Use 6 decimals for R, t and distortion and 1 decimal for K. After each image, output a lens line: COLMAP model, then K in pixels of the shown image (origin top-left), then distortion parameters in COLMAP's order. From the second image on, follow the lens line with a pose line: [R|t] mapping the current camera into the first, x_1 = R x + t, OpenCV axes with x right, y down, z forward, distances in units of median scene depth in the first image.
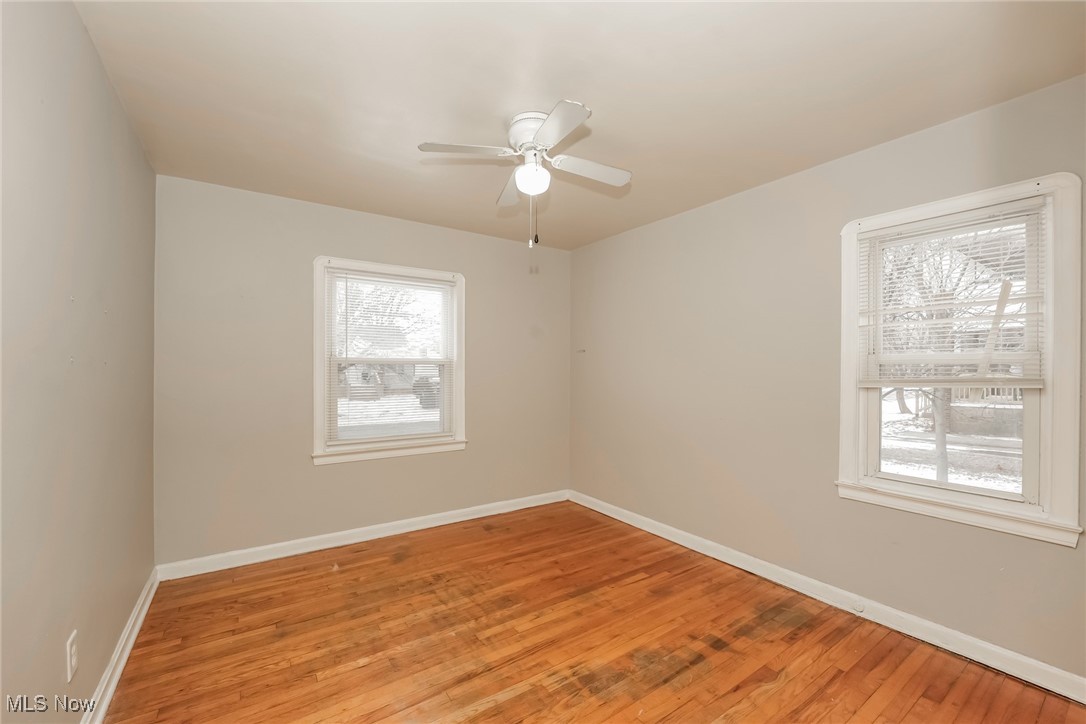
lens RADIAL K [[437.6, 0, 543.0], [0, 437.6, 362.0], [0, 0, 1]] dist [-0.007585, 0.000087]
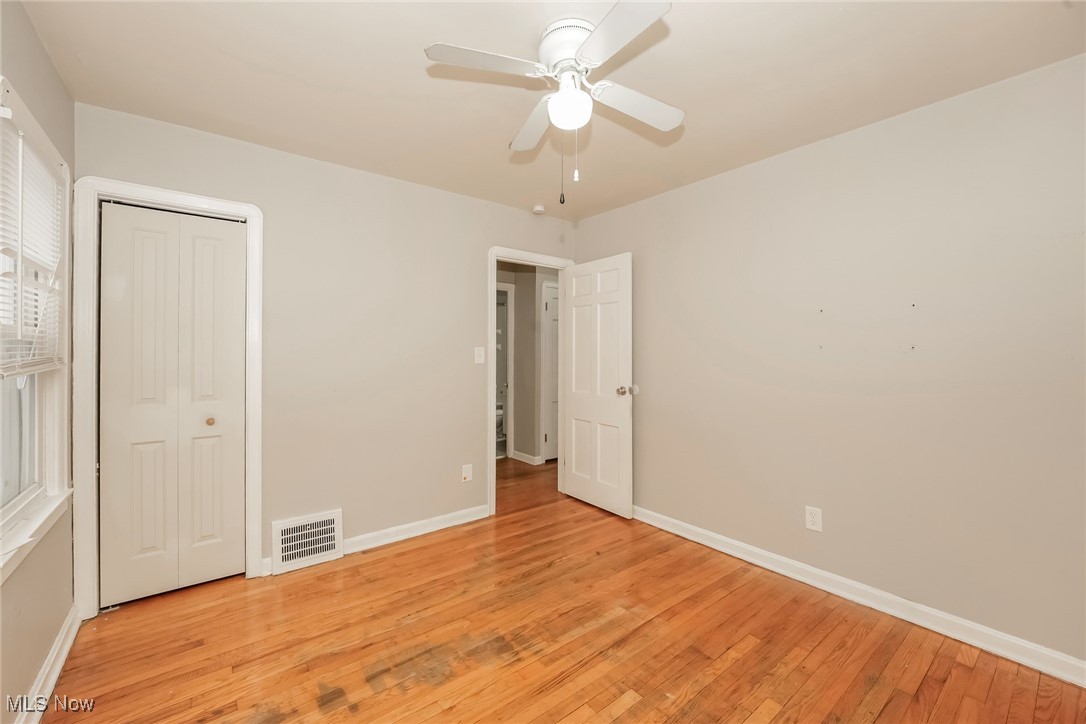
lens RADIAL K [[437.6, 0, 543.0], [0, 437.6, 362.0], [0, 0, 1]] dist [-0.007585, 0.000087]
pose [[-0.997426, -0.007849, -0.071279, 0.087087], [-0.008127, 0.999960, 0.003616, 0.036588], [0.071247, 0.004186, -0.997450, 1.975859]]
